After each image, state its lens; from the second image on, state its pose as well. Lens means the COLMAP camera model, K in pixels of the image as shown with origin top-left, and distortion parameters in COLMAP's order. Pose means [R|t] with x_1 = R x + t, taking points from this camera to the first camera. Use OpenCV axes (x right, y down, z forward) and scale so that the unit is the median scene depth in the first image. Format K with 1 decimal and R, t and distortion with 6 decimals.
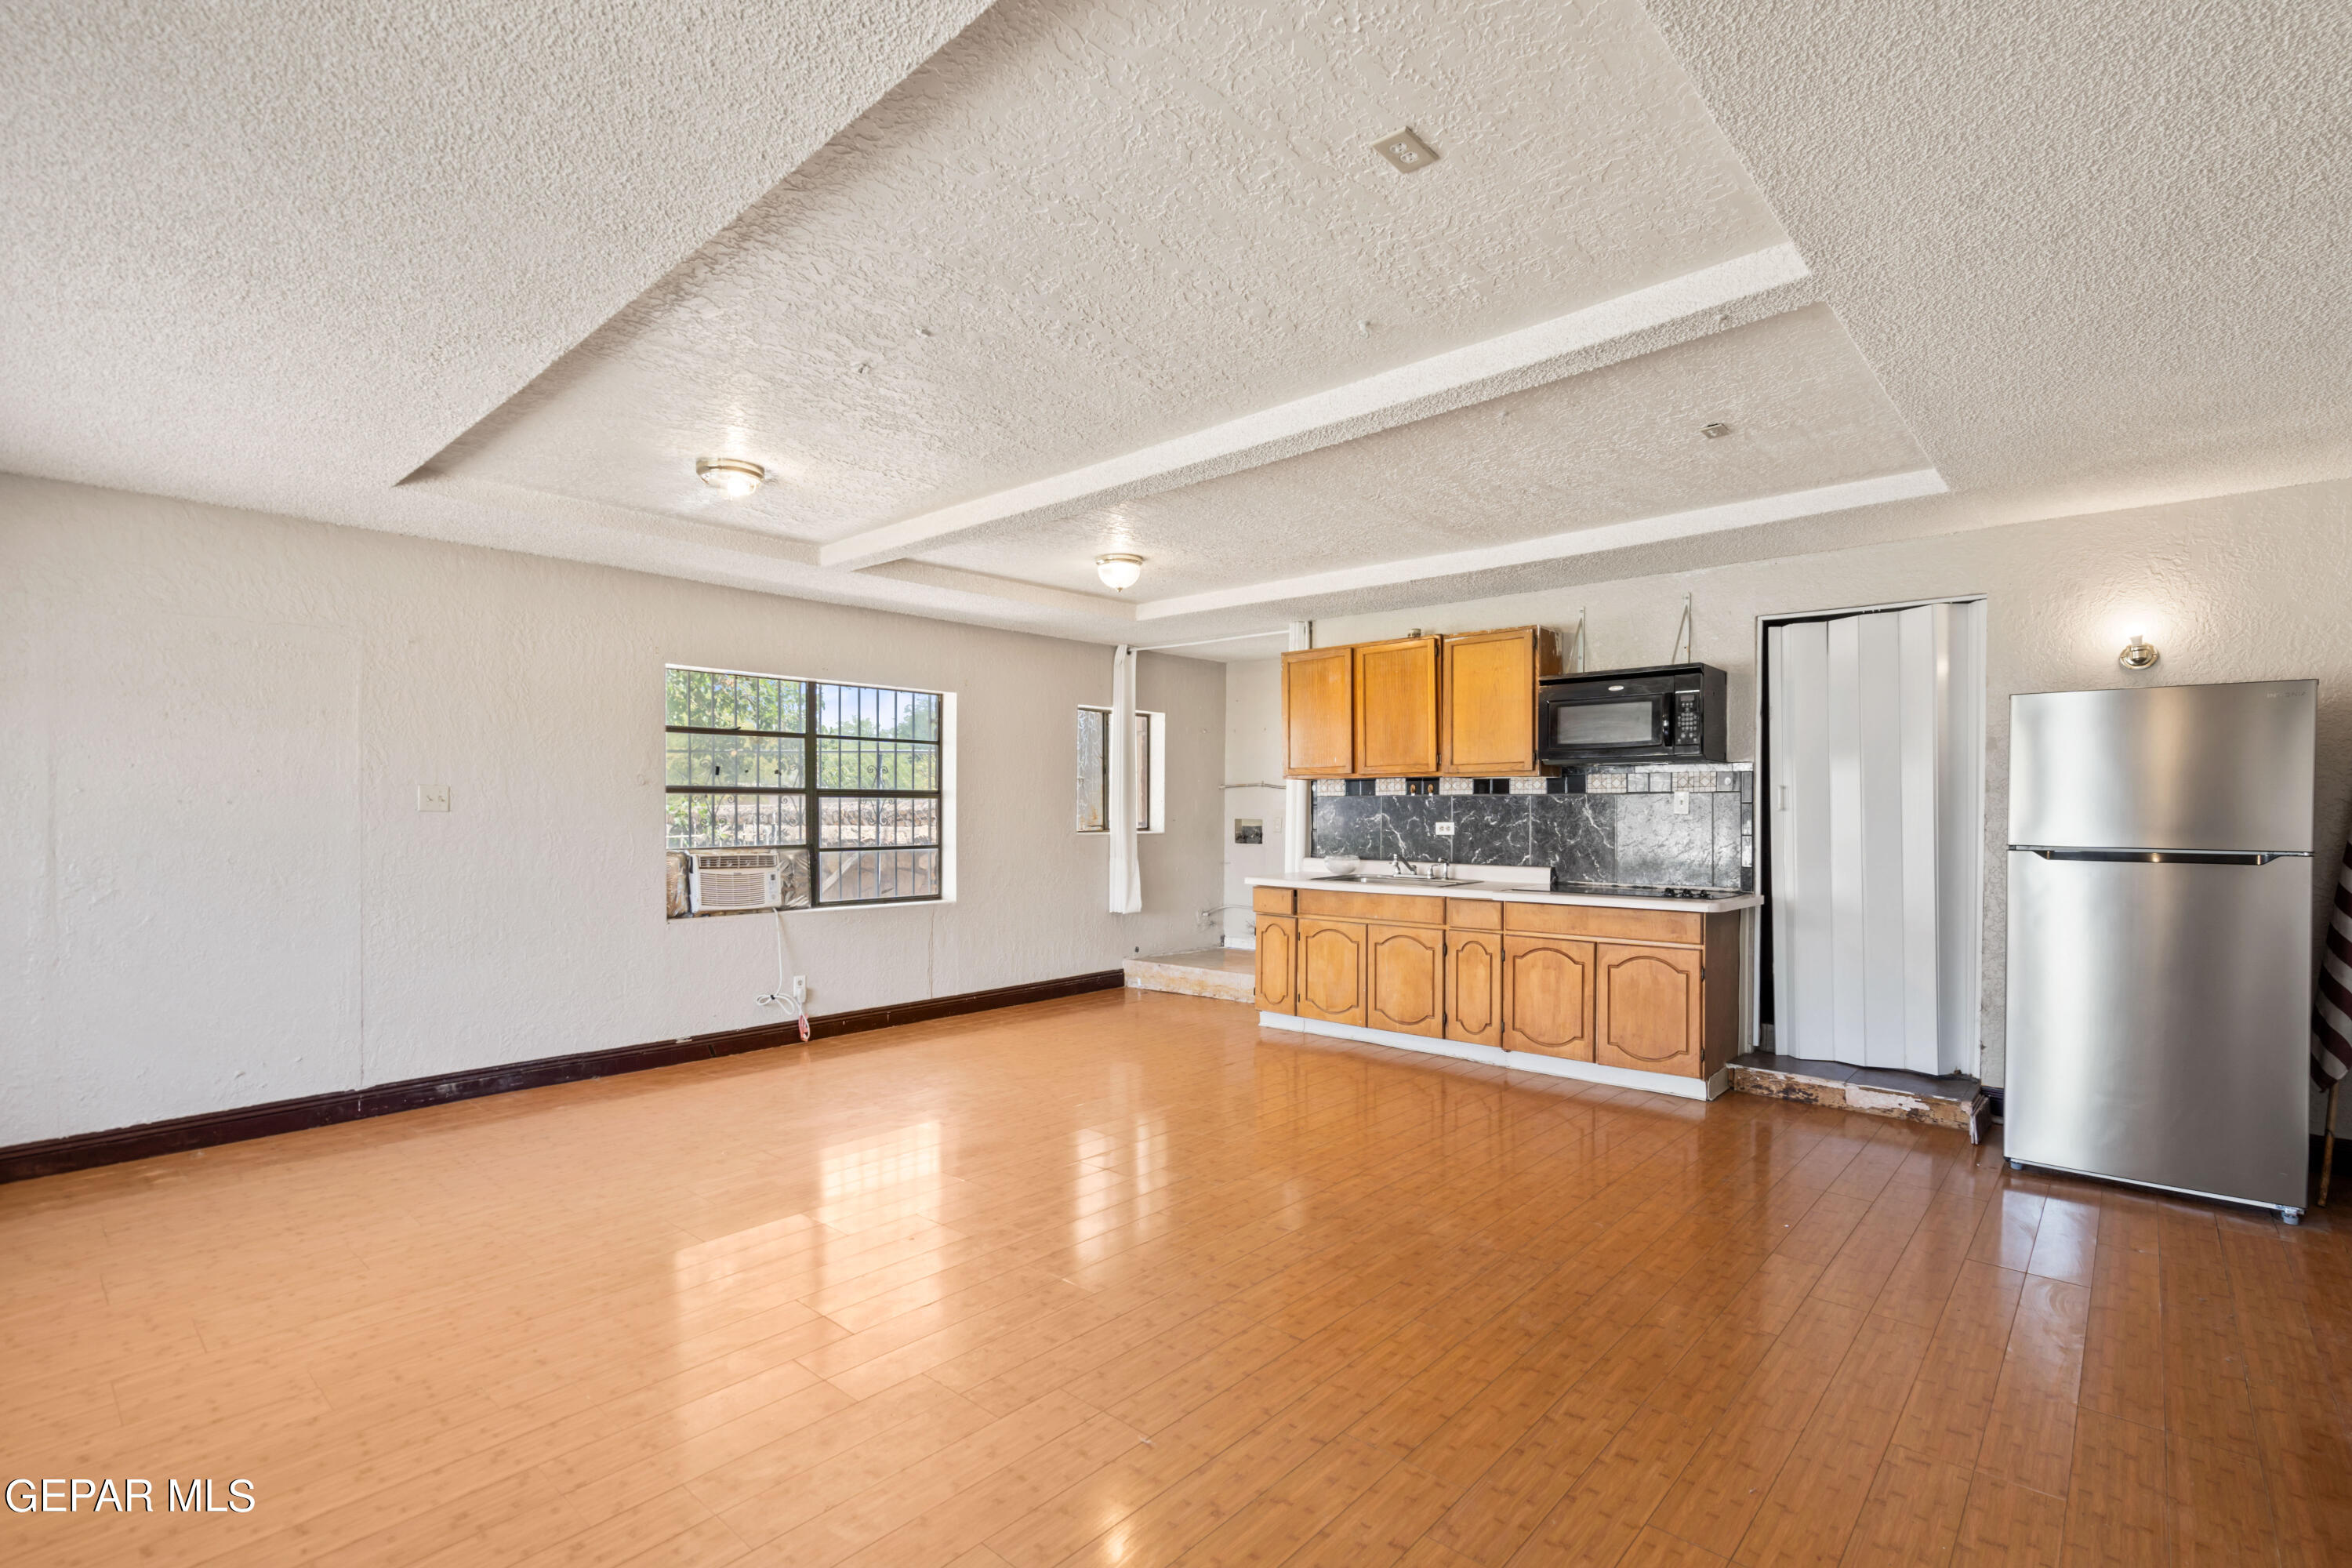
lens RADIAL K [[1091.7, 0, 1161.3], [0, 1091.7, 819.4], [0, 0, 1]] dist [-0.008332, 0.002898]
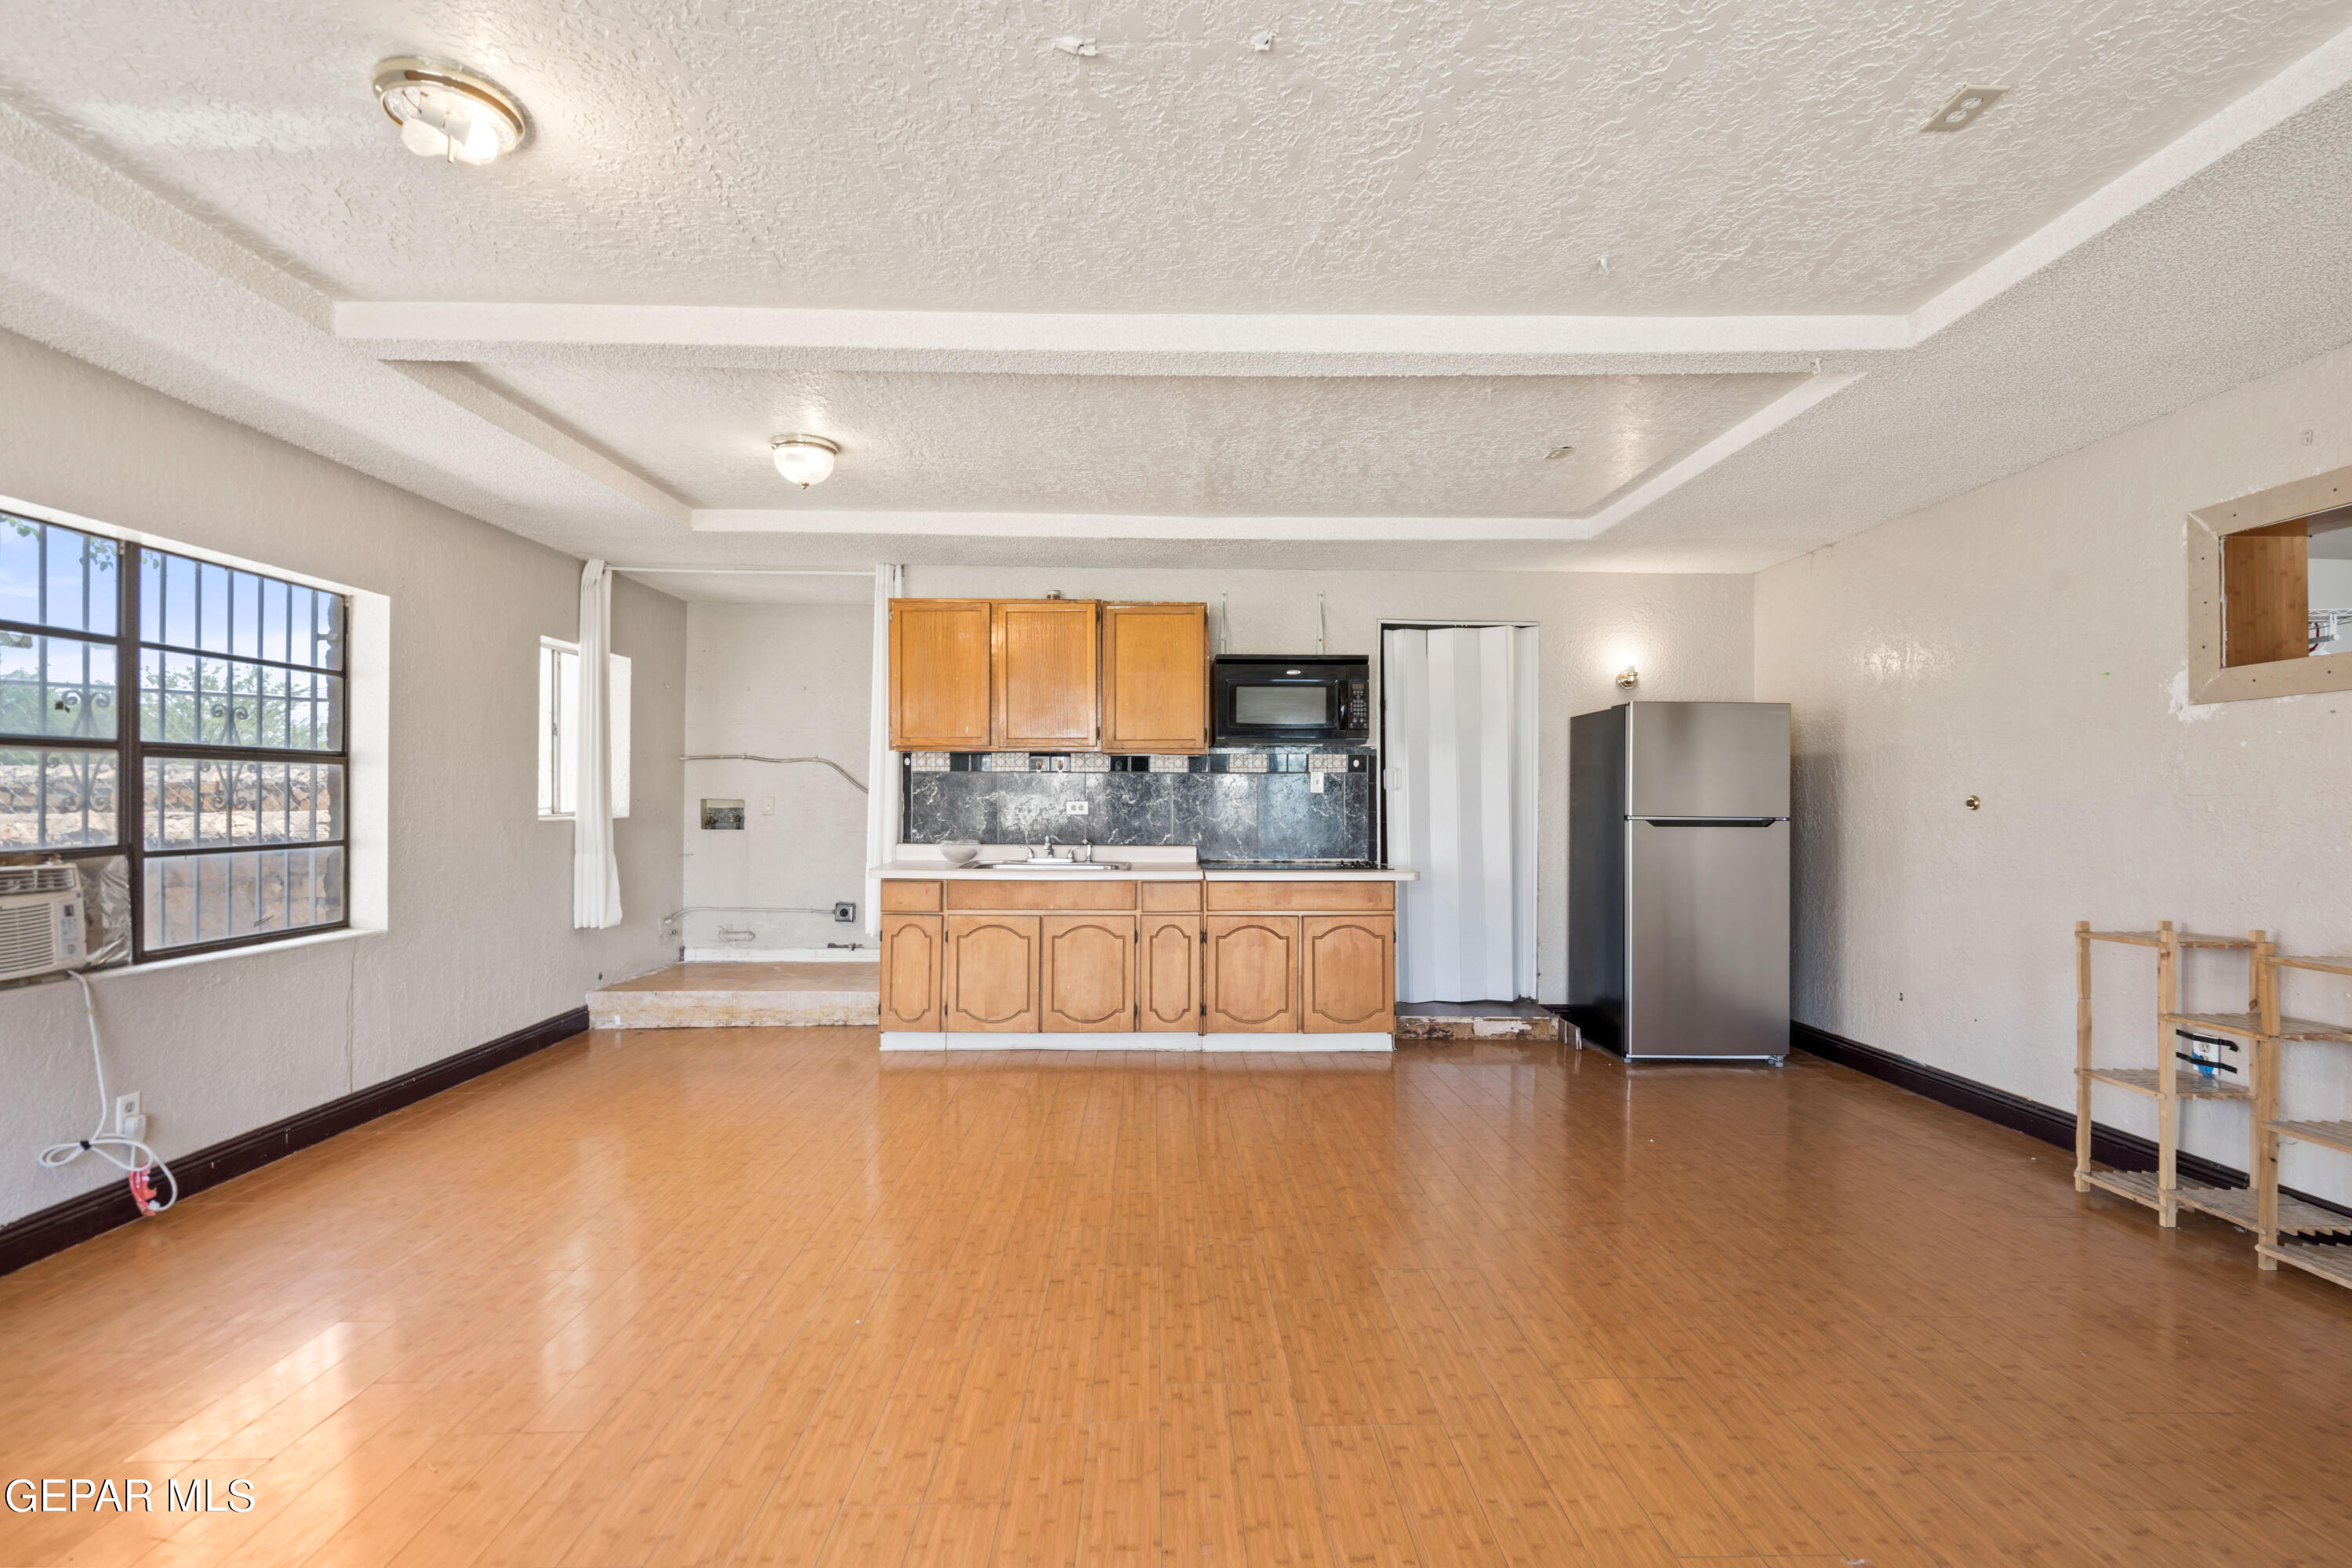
lens RADIAL K [[1091.7, 0, 1180.7], [0, 1091.7, 792.4], [0, 0, 1]] dist [-0.008332, 0.002898]
pose [[0.723122, 0.003667, 0.690711, -0.341565], [0.001937, 0.999971, -0.007337, 0.002247], [-0.690718, 0.006644, 0.723094, 0.278133]]
